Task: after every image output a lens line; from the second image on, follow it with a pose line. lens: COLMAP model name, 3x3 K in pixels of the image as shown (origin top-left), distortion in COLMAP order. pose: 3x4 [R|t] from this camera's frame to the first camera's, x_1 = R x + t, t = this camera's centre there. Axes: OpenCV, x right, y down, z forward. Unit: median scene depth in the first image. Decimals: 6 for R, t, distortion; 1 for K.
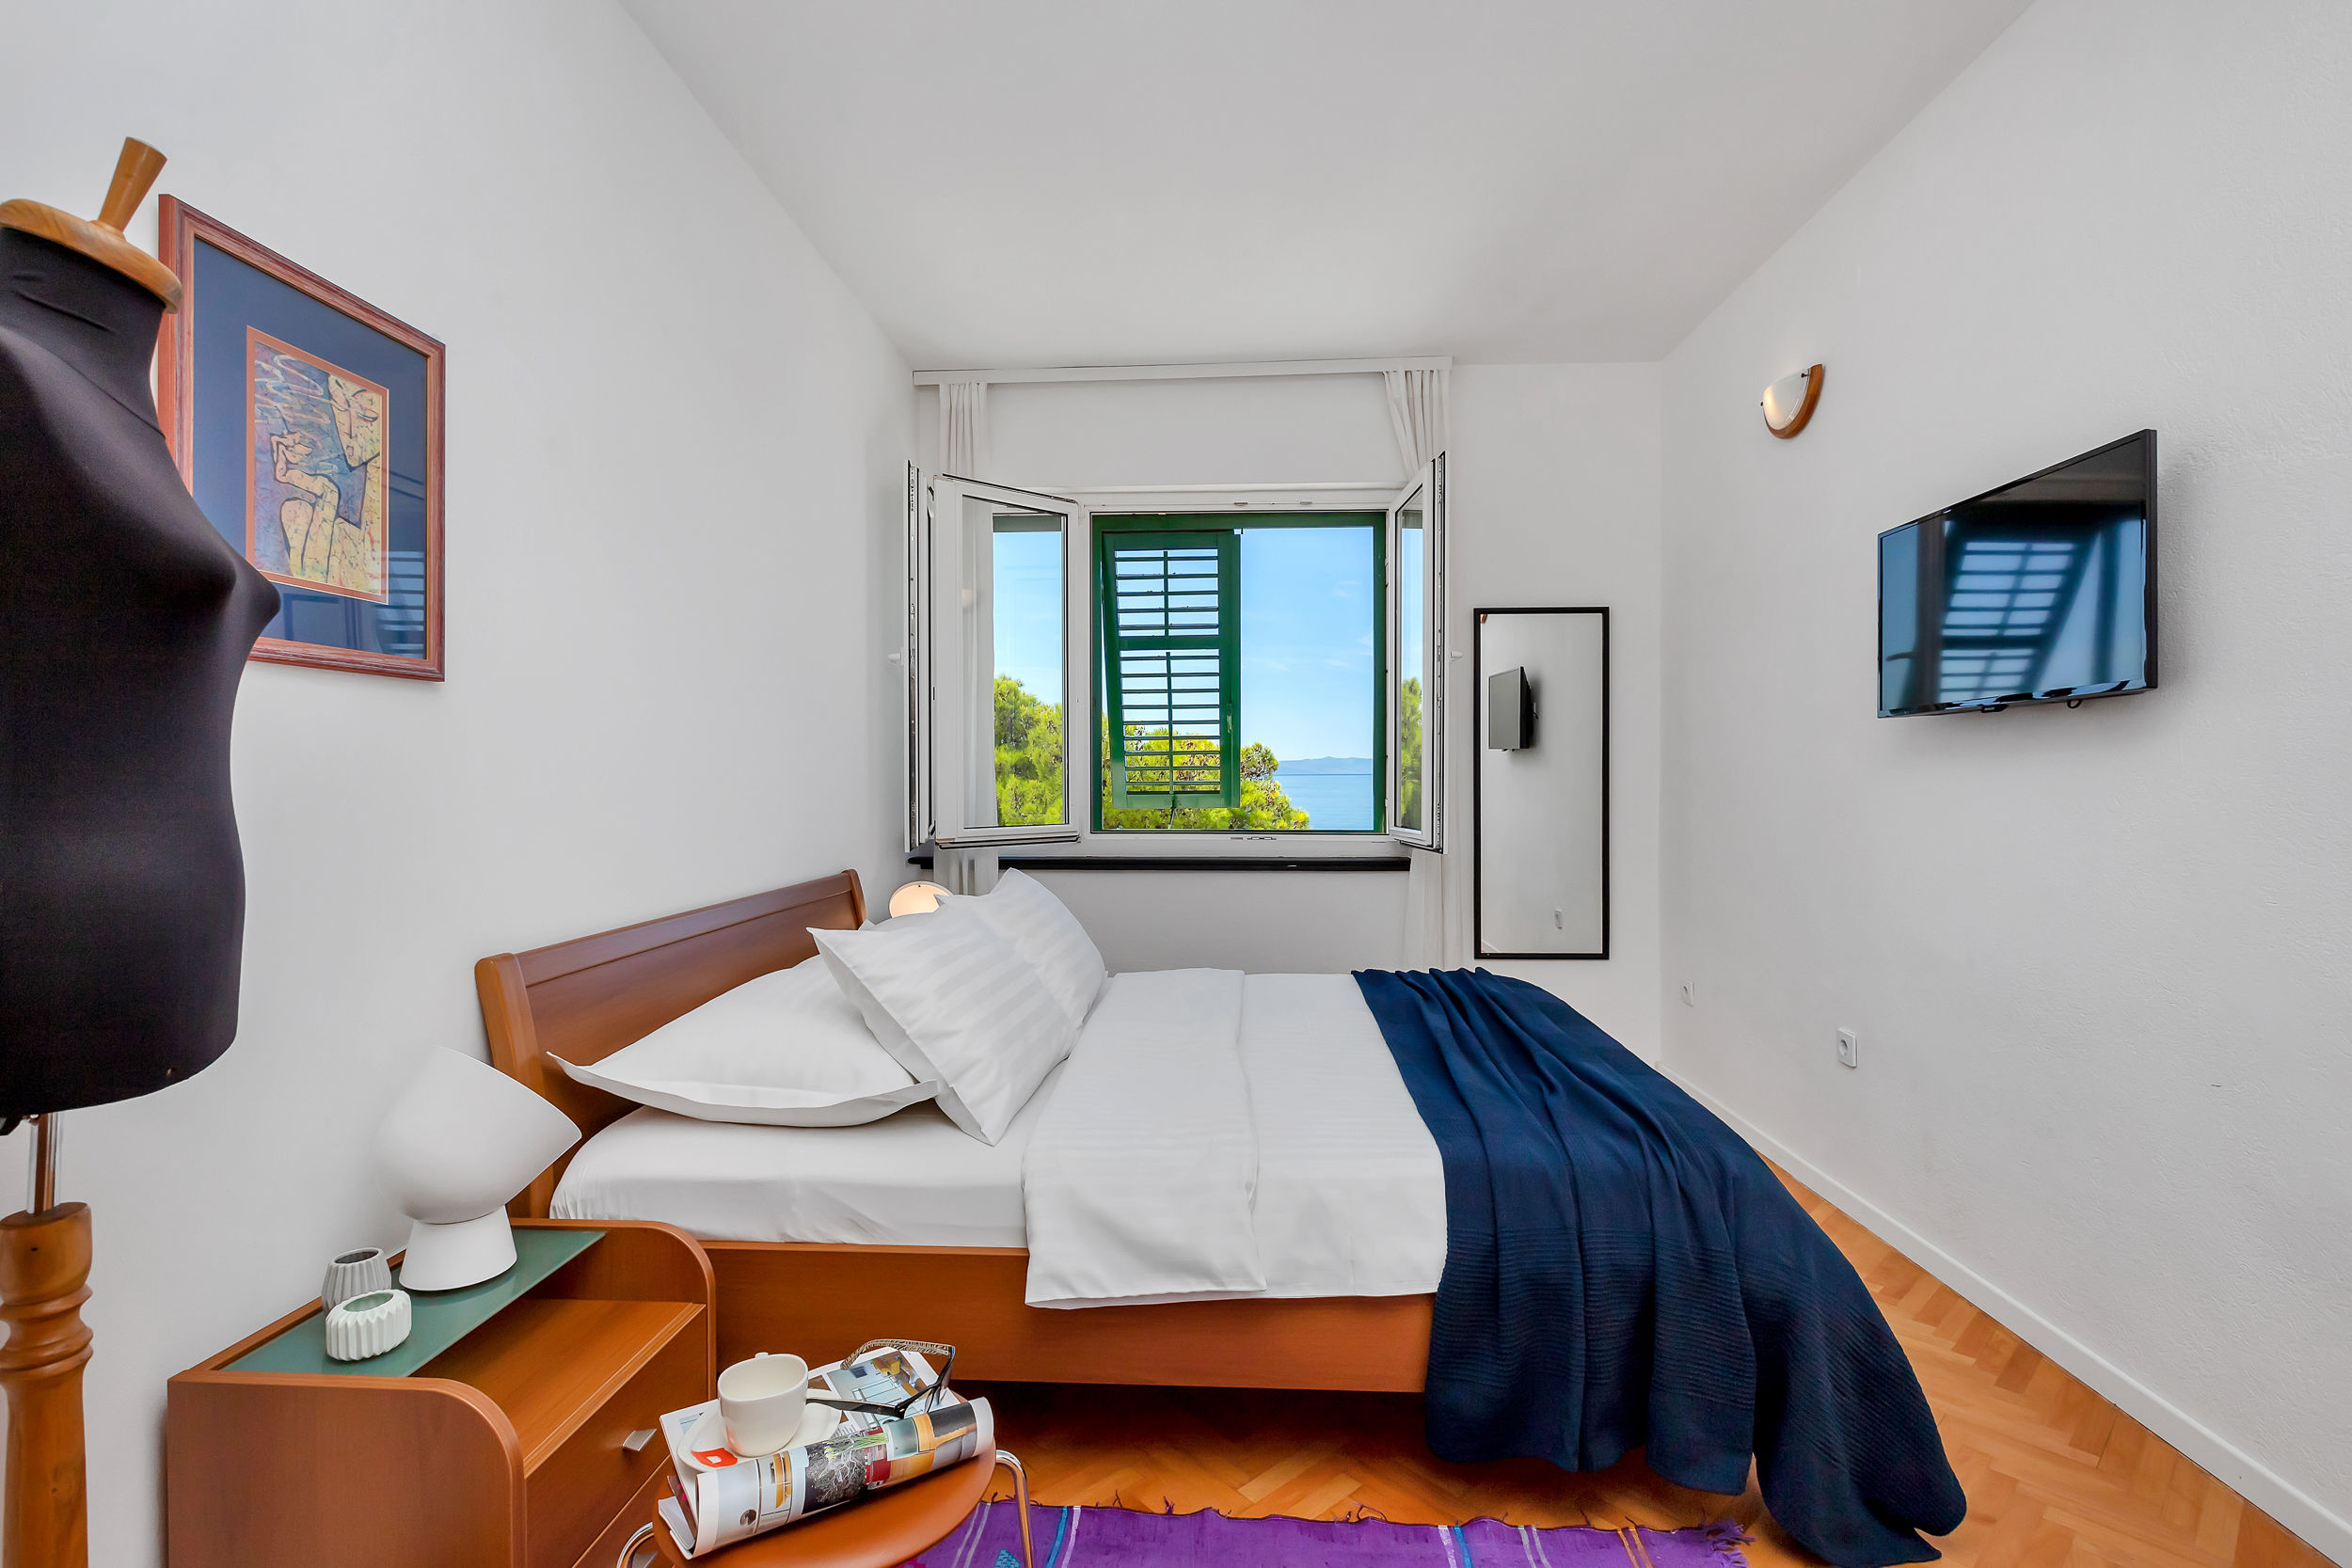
lens RADIAL K [[1070.5, 0, 1183.6], [0, 1070.5, 774.3], [0, 0, 1]] dist [0.000638, -0.000236]
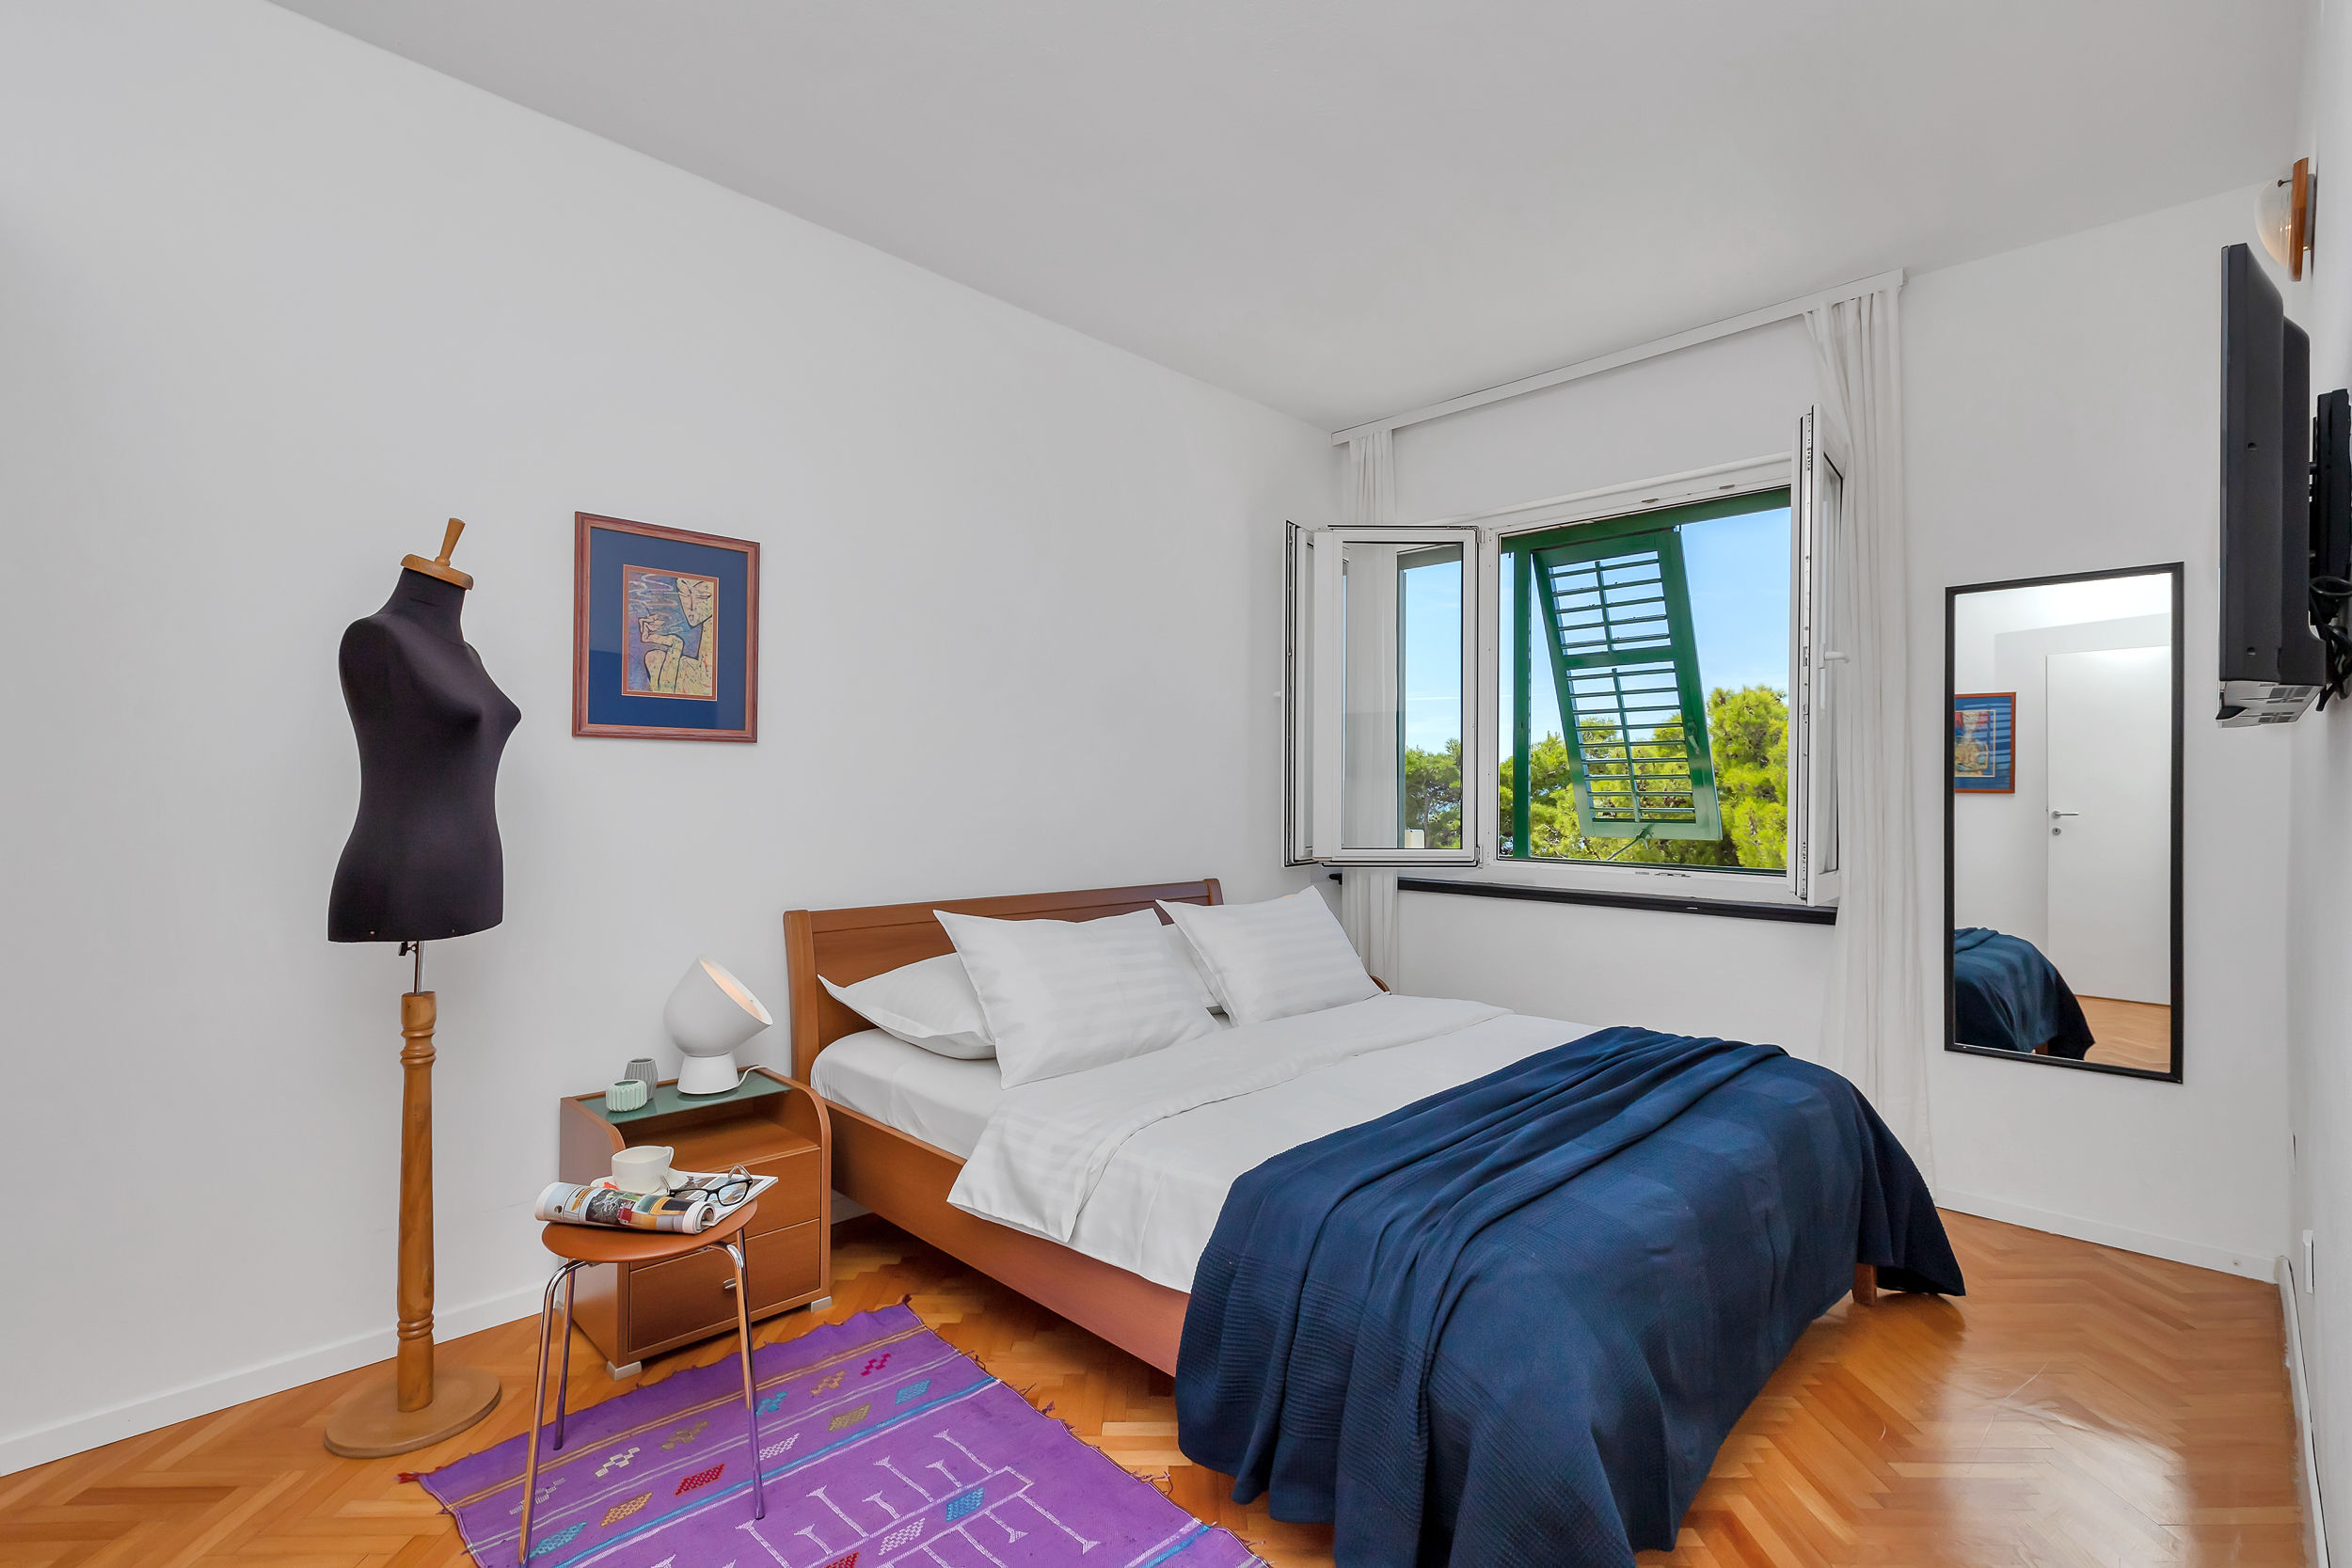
lens RADIAL K [[1066.5, 0, 1179.1], [0, 1066.5, 778.2], [0, 0, 1]] dist [0.017642, -0.000204]
pose [[0.755538, -0.002408, -0.655100, 0.367486], [-0.006912, 0.999908, -0.011648, -0.007176], [0.655068, 0.013328, 0.755452, 0.069083]]
